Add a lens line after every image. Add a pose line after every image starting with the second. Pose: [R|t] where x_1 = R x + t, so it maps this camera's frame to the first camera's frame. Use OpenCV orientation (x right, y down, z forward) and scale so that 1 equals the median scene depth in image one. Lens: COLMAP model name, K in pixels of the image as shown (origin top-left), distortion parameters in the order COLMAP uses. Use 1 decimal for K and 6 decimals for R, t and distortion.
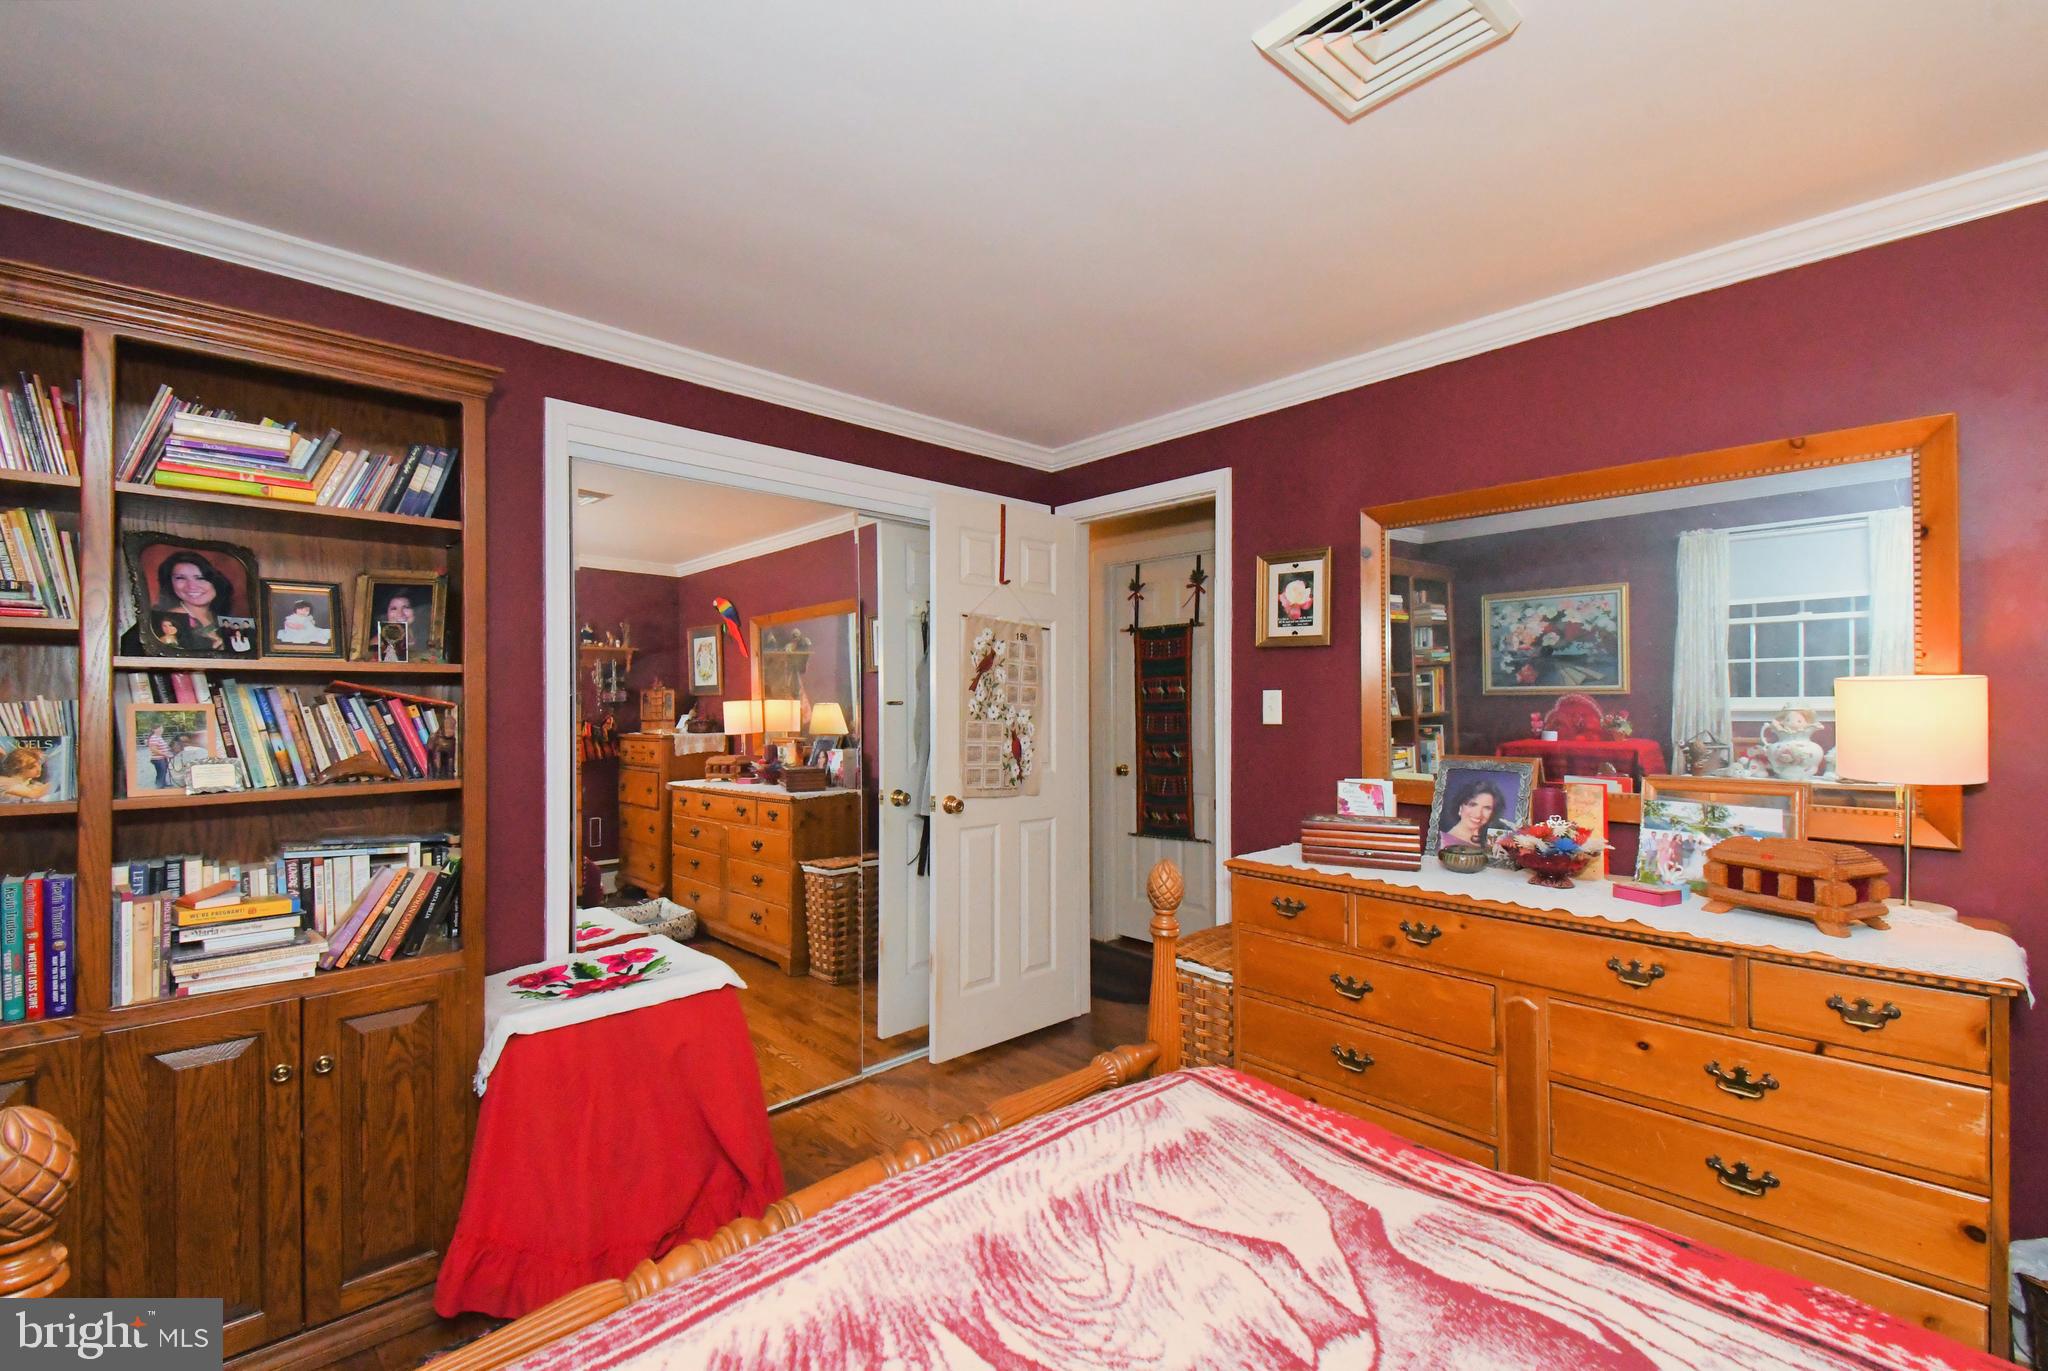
lens RADIAL K [[880.6, 0, 1024.0], [0, 880.6, 685.5], [0, 0, 1]] dist [0.055080, -0.034457]
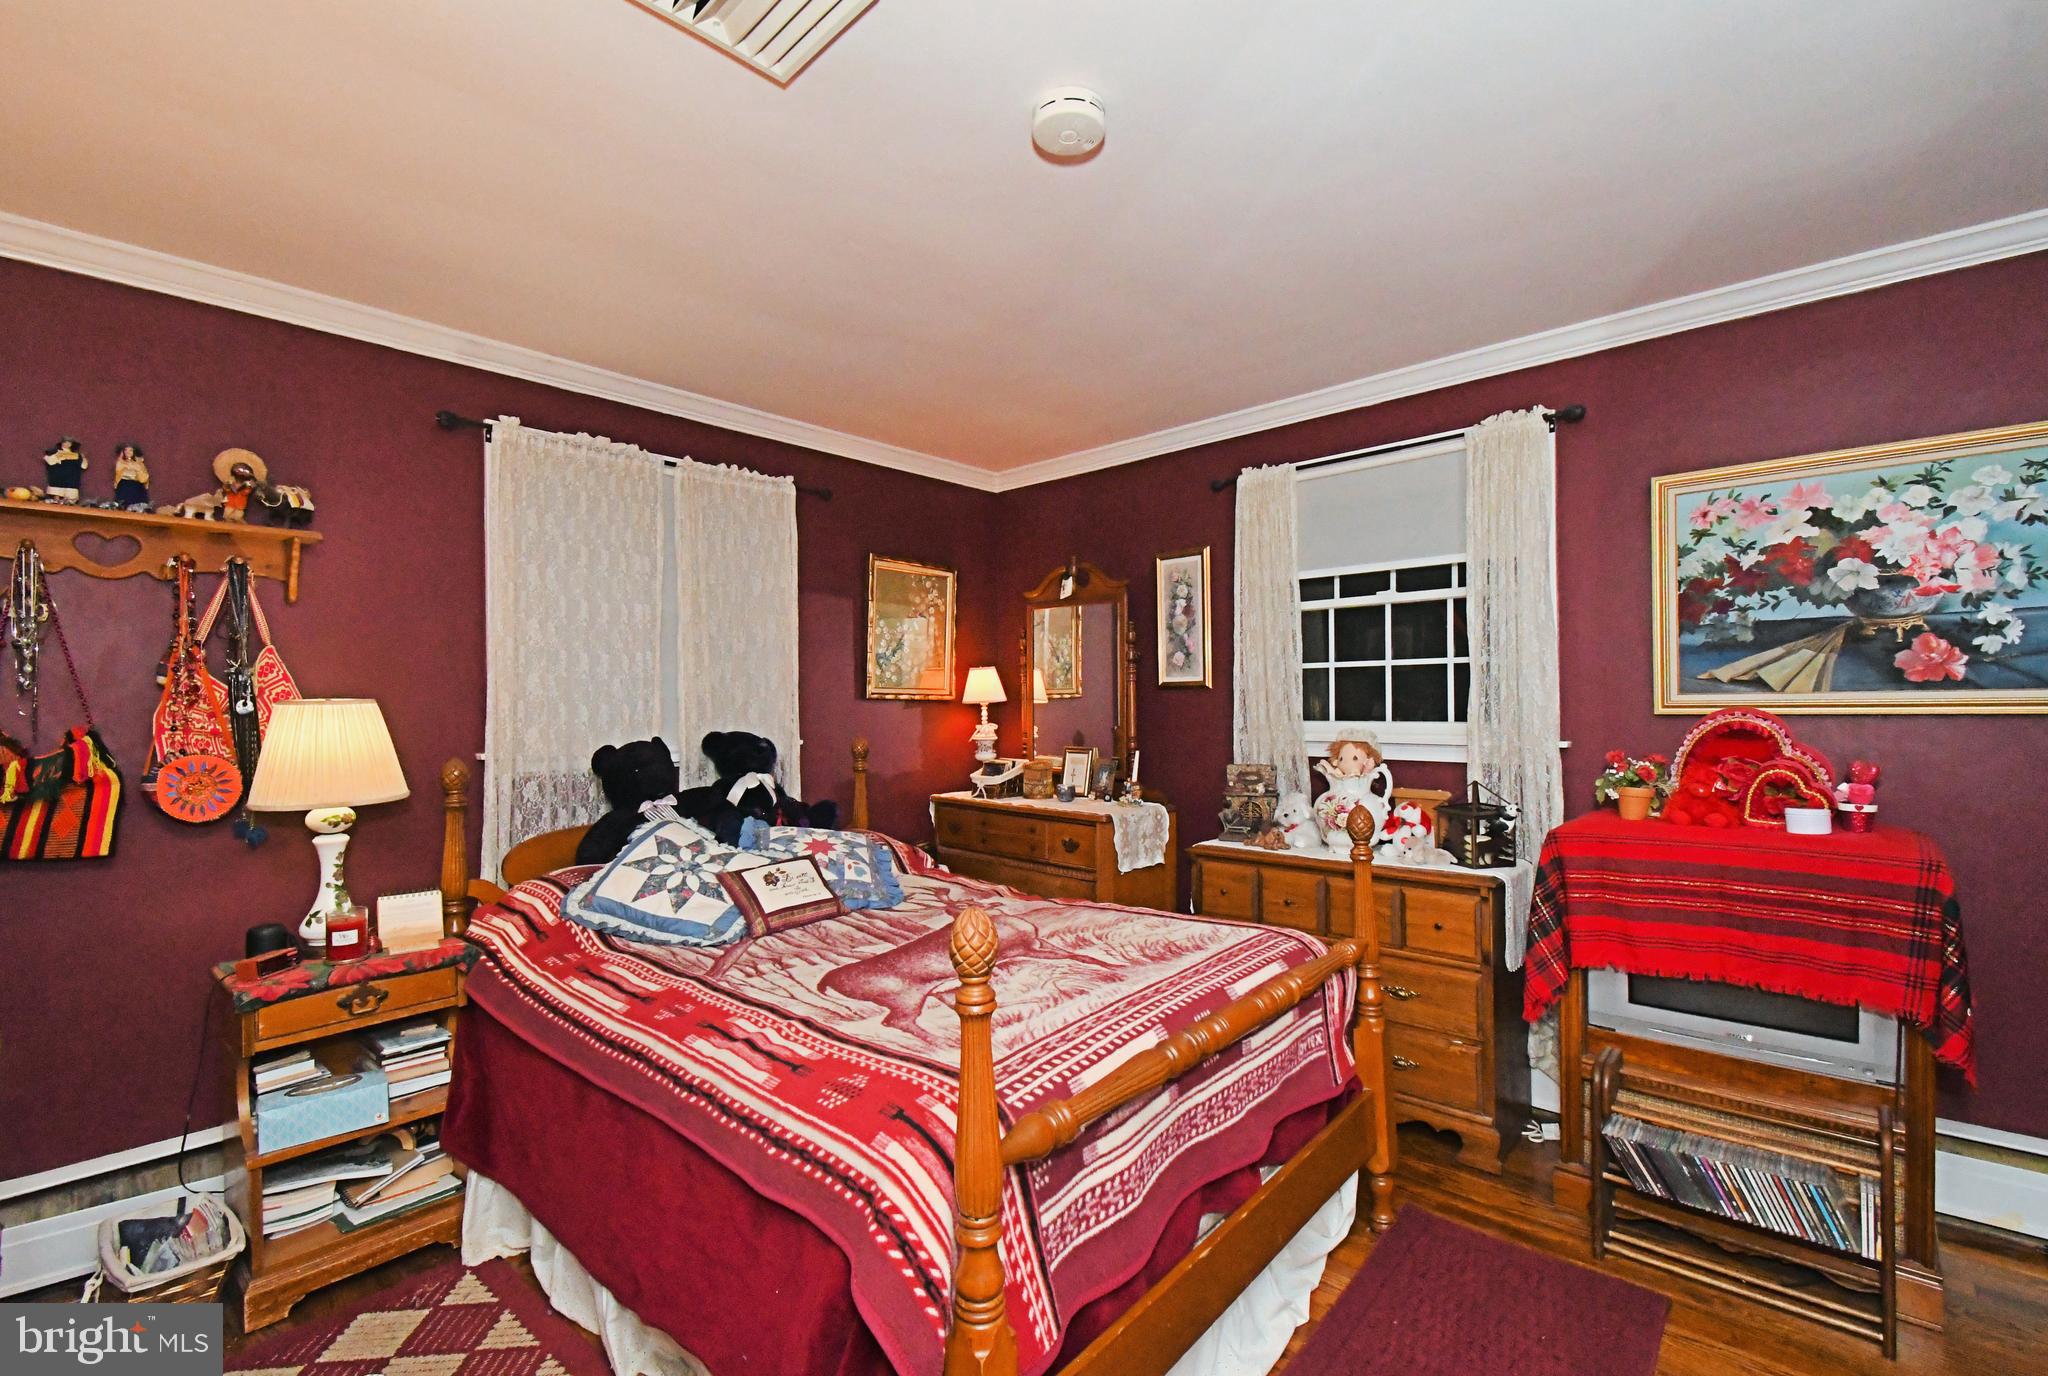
lens RADIAL K [[880.6, 0, 1024.0], [0, 880.6, 688.0], [0, 0, 1]] dist [0.055080, -0.034457]
pose [[-0.998254, 0.008617, -0.058434, 0.261305], [0.009487, 0.999848, -0.014620, 0.032860], [0.058299, -0.015149, -0.998184, 2.877486]]
